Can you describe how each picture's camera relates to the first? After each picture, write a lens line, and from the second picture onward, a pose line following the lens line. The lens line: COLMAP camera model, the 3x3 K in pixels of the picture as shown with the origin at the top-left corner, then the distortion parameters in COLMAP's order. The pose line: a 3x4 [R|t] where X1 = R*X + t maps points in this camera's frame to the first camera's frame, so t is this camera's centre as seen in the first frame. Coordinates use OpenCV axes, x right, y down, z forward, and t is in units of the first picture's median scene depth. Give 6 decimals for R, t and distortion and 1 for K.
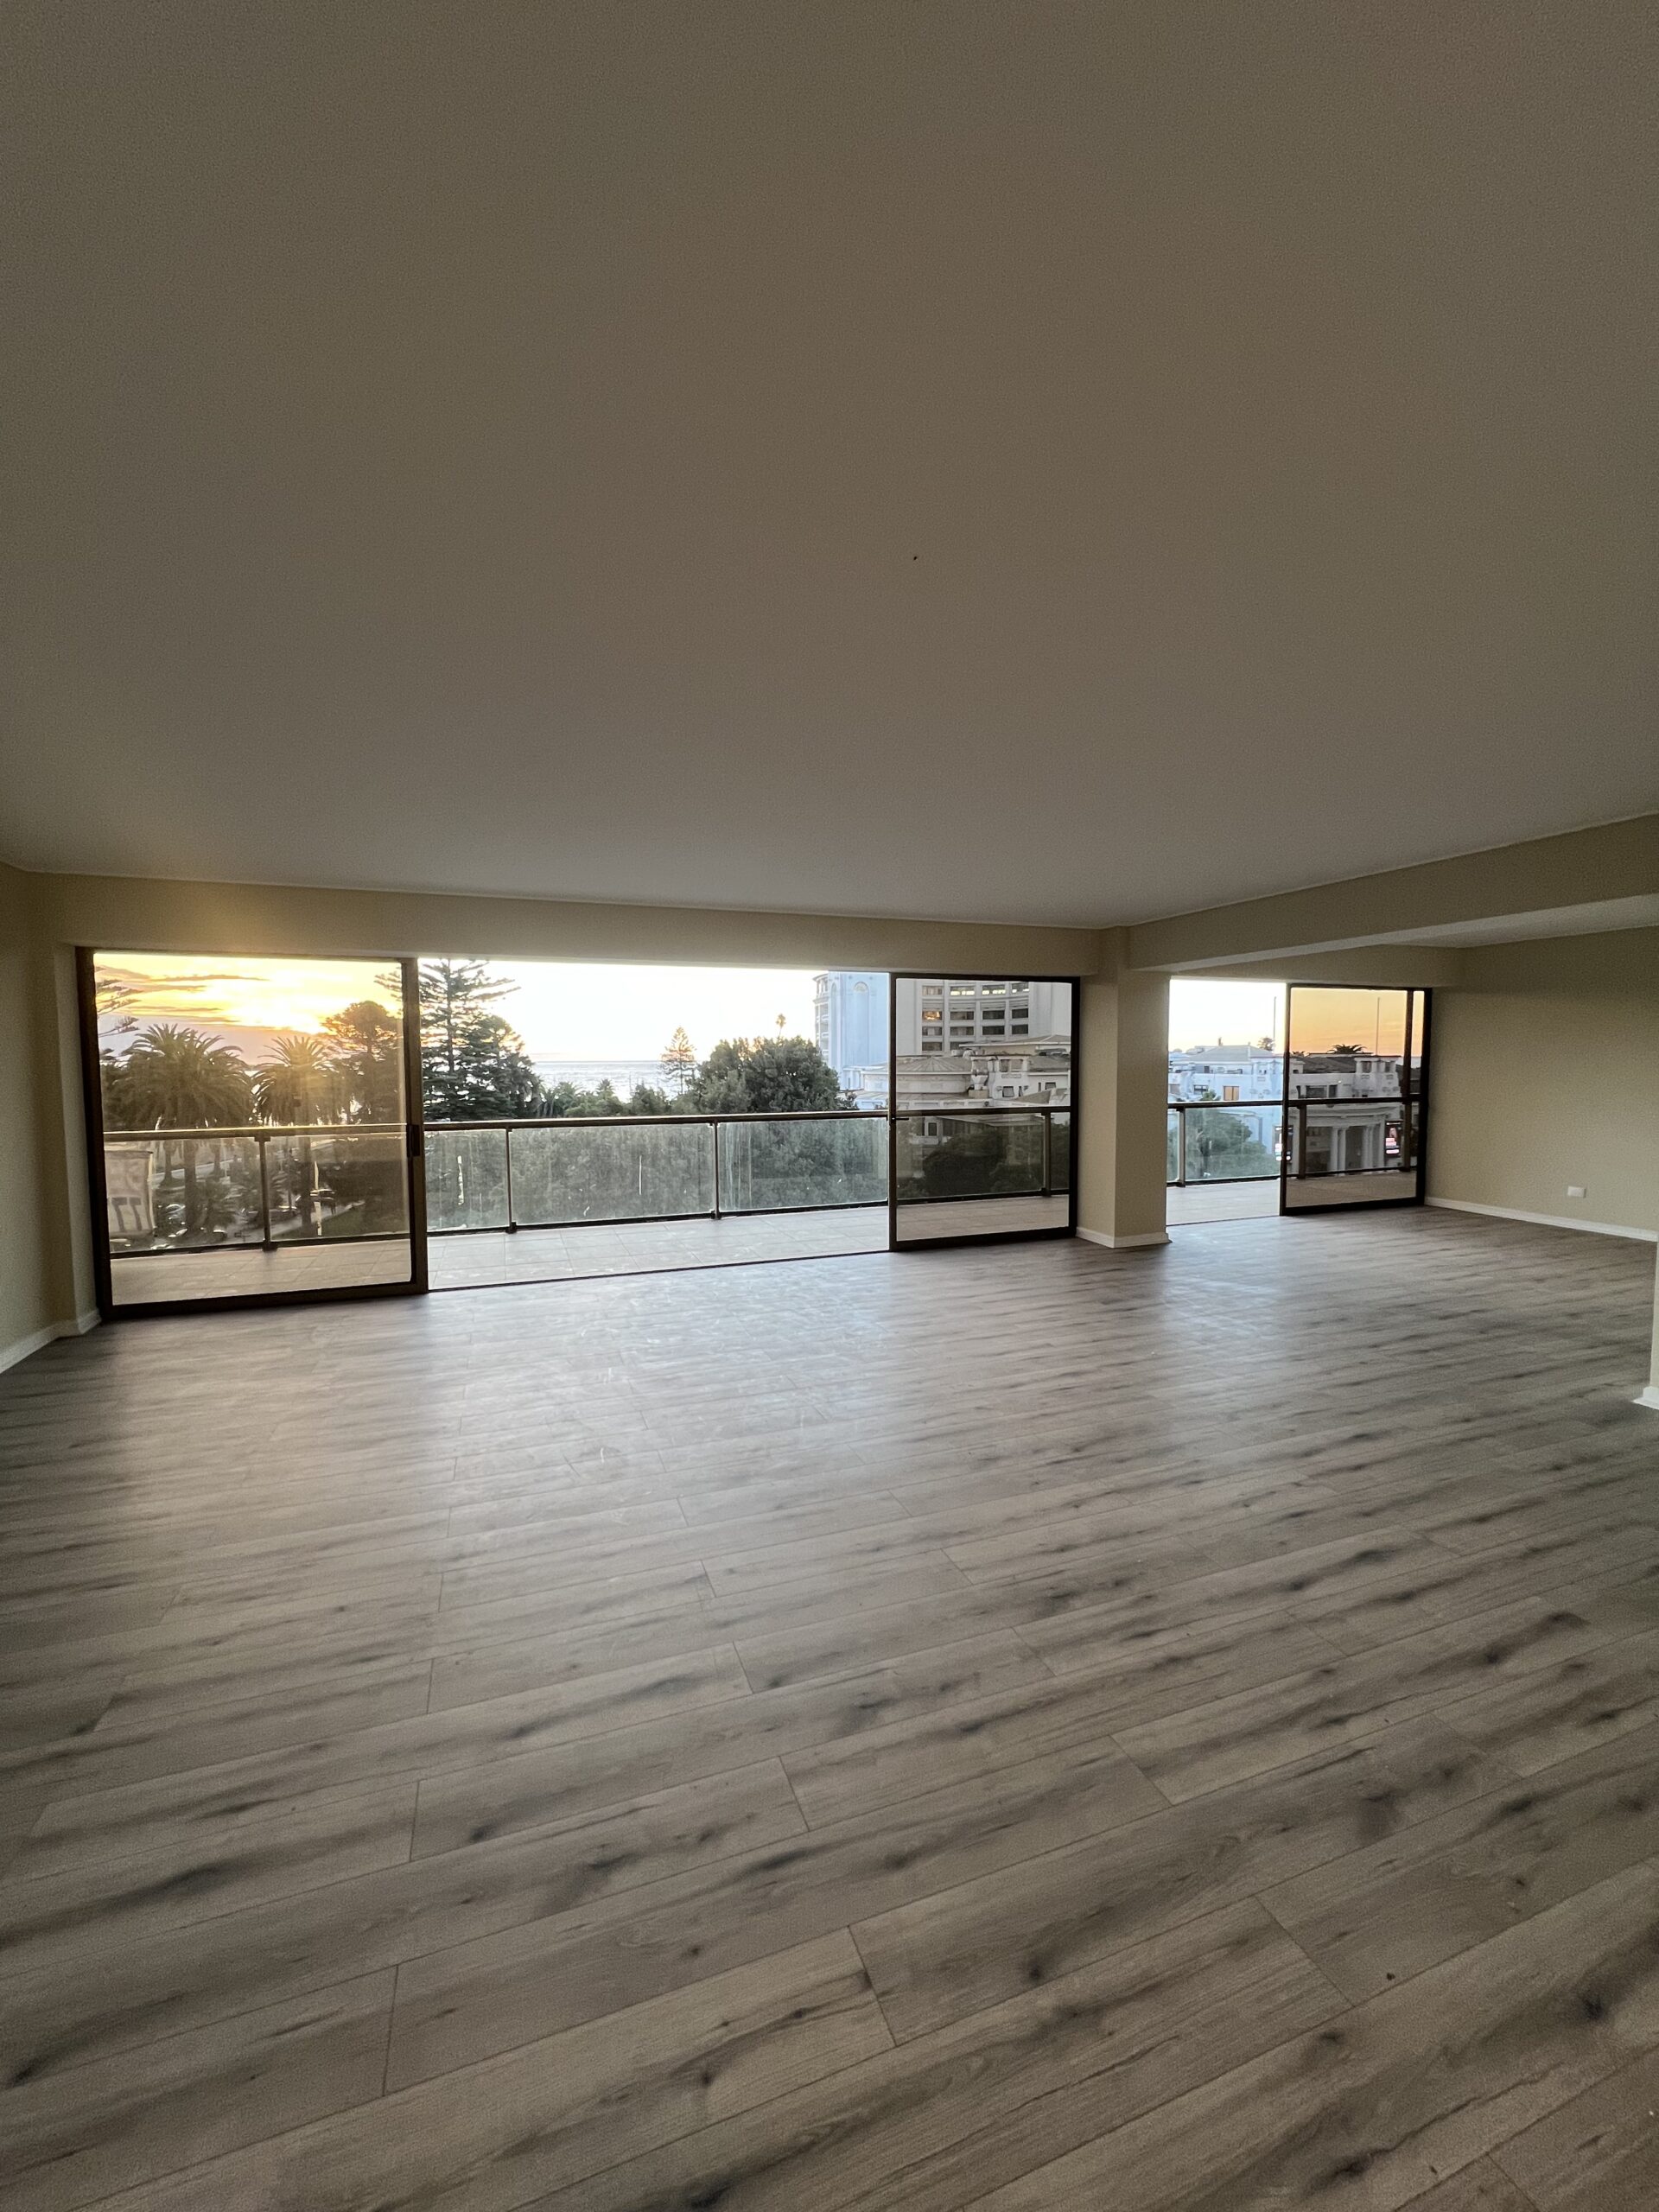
lens RADIAL K [[873.0, 0, 830.5], [0, 873.0, 1115.6], [0, 0, 1]] dist [0.000812, 0.000063]
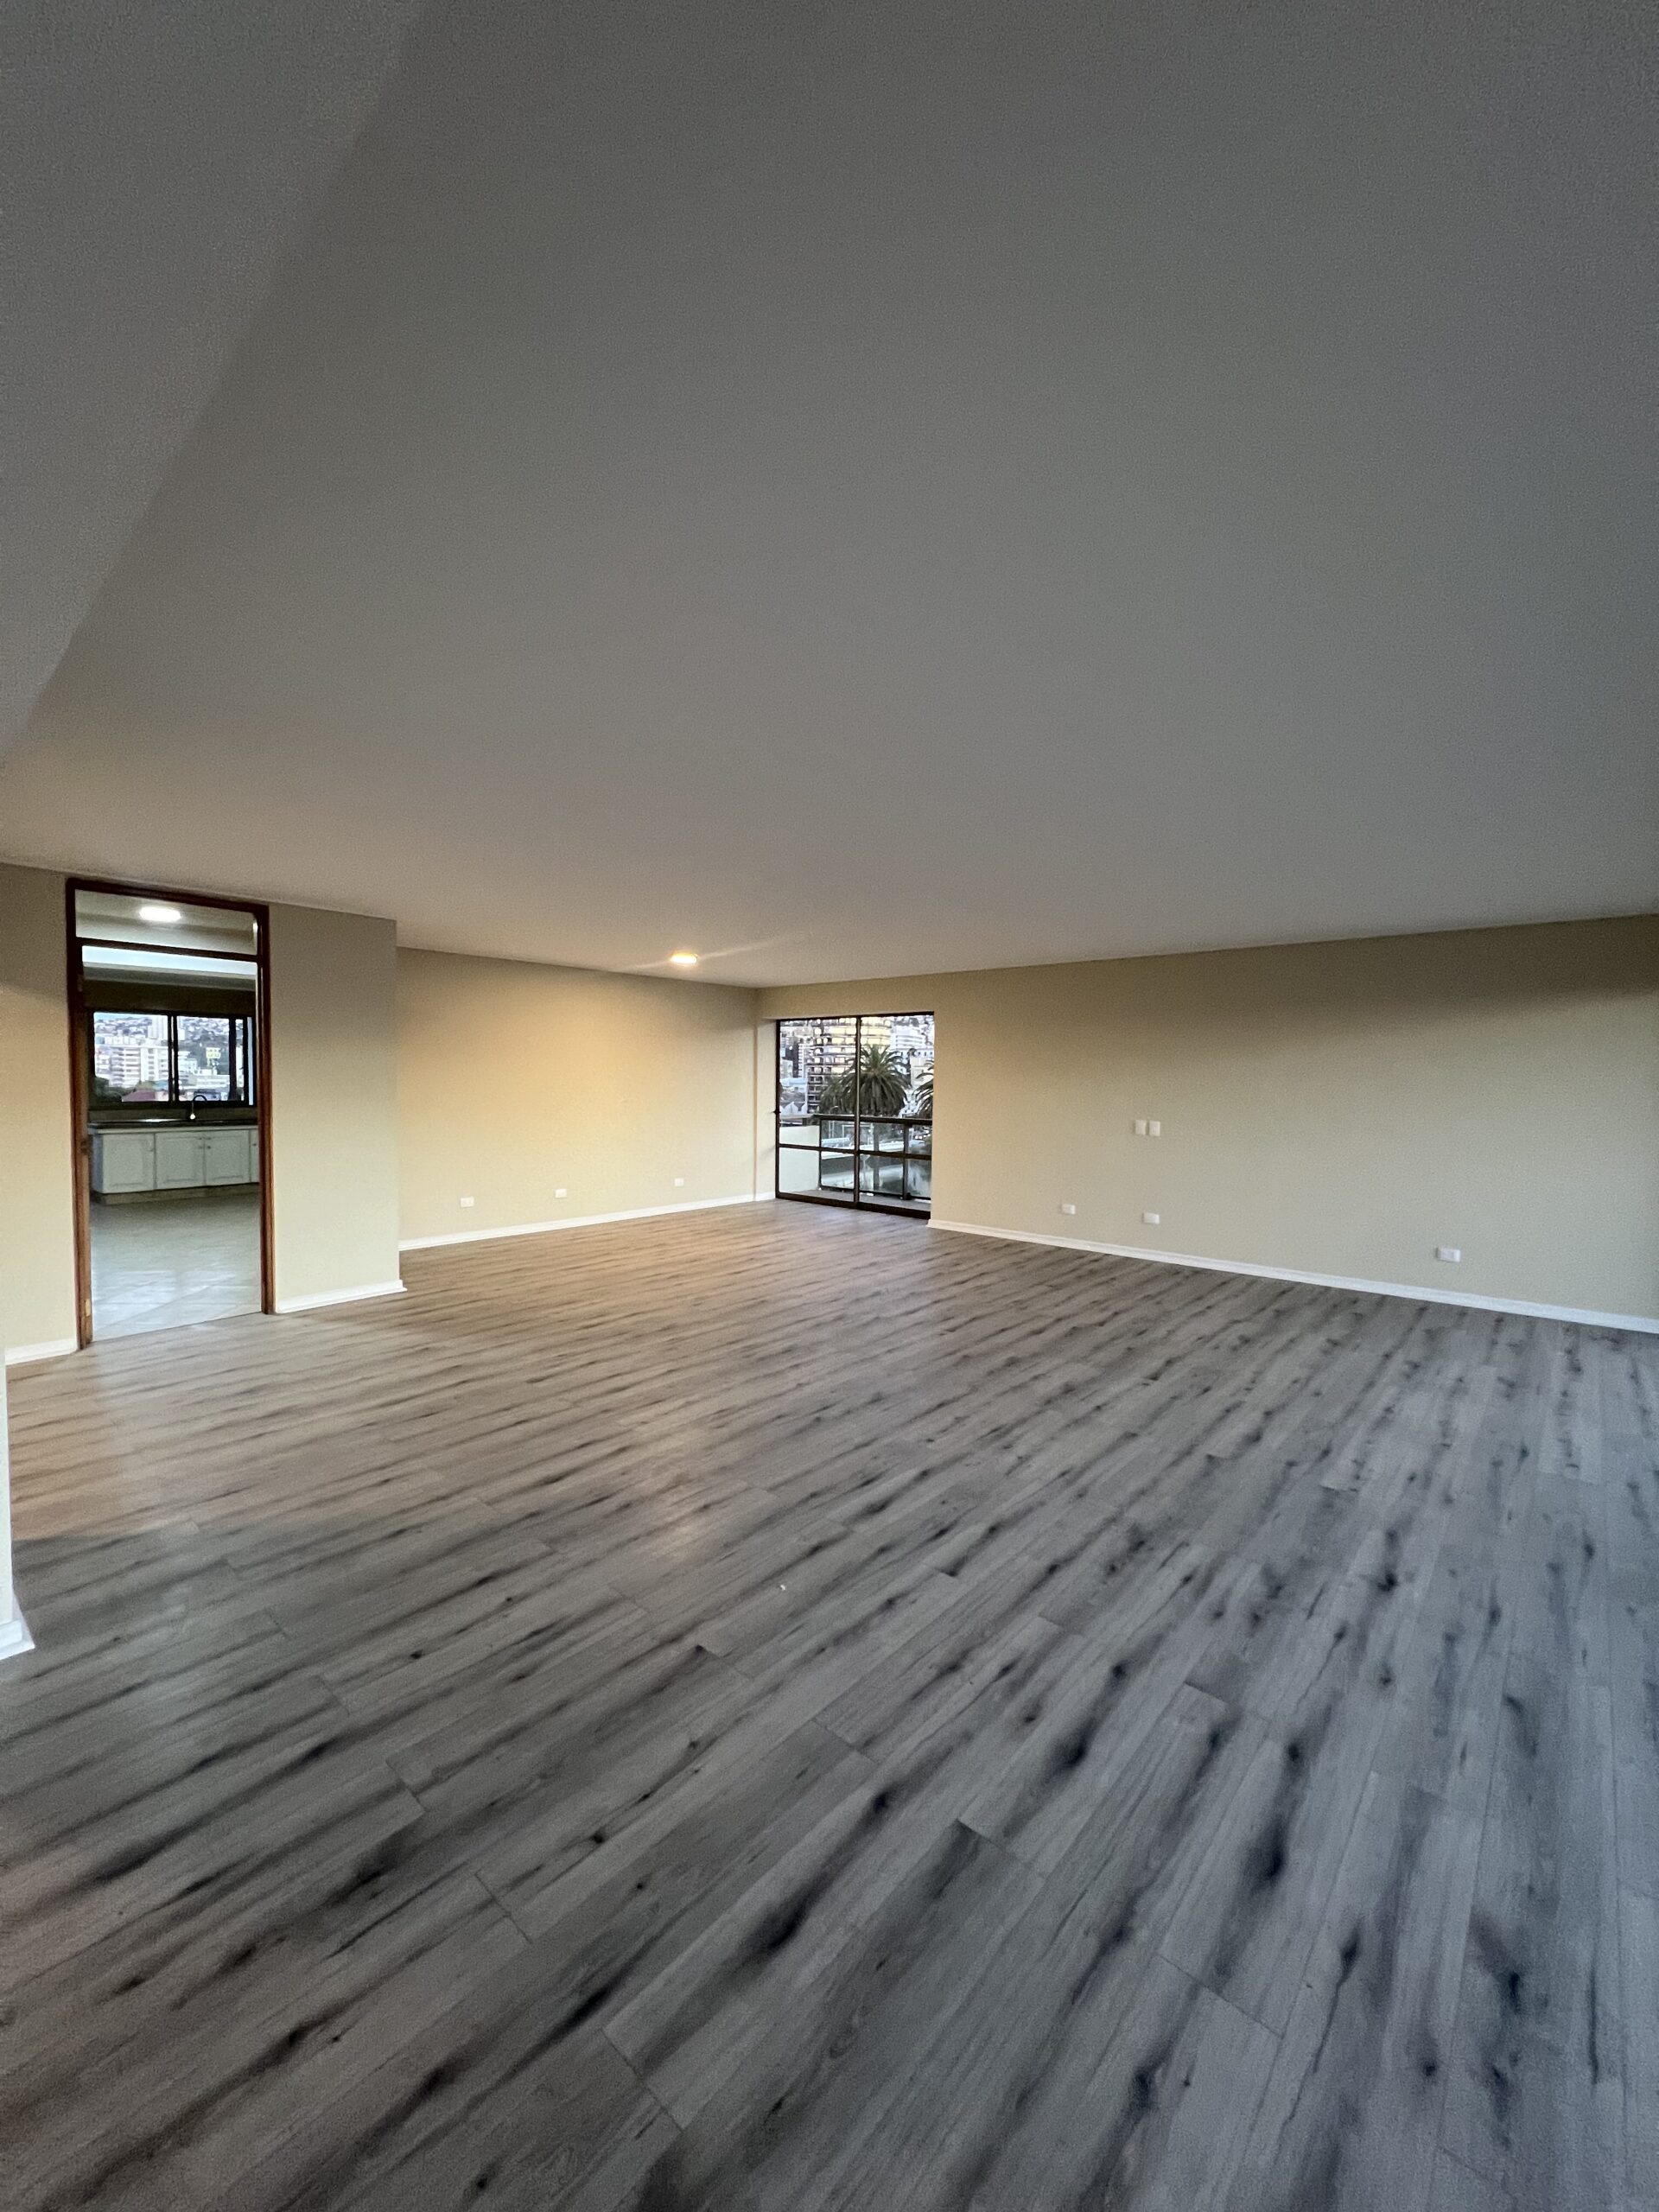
lens RADIAL K [[883.0, 0, 822.1], [0, 883.0, 1104.4], [0, 0, 1]] dist [-0.001646, -0.000076]
pose [[-0.881508, 0.012533, -0.472002, 0.951106], [-0.033820, 0.995404, 0.089593, -0.151441], [0.470955, 0.094940, -0.877033, 2.300540]]
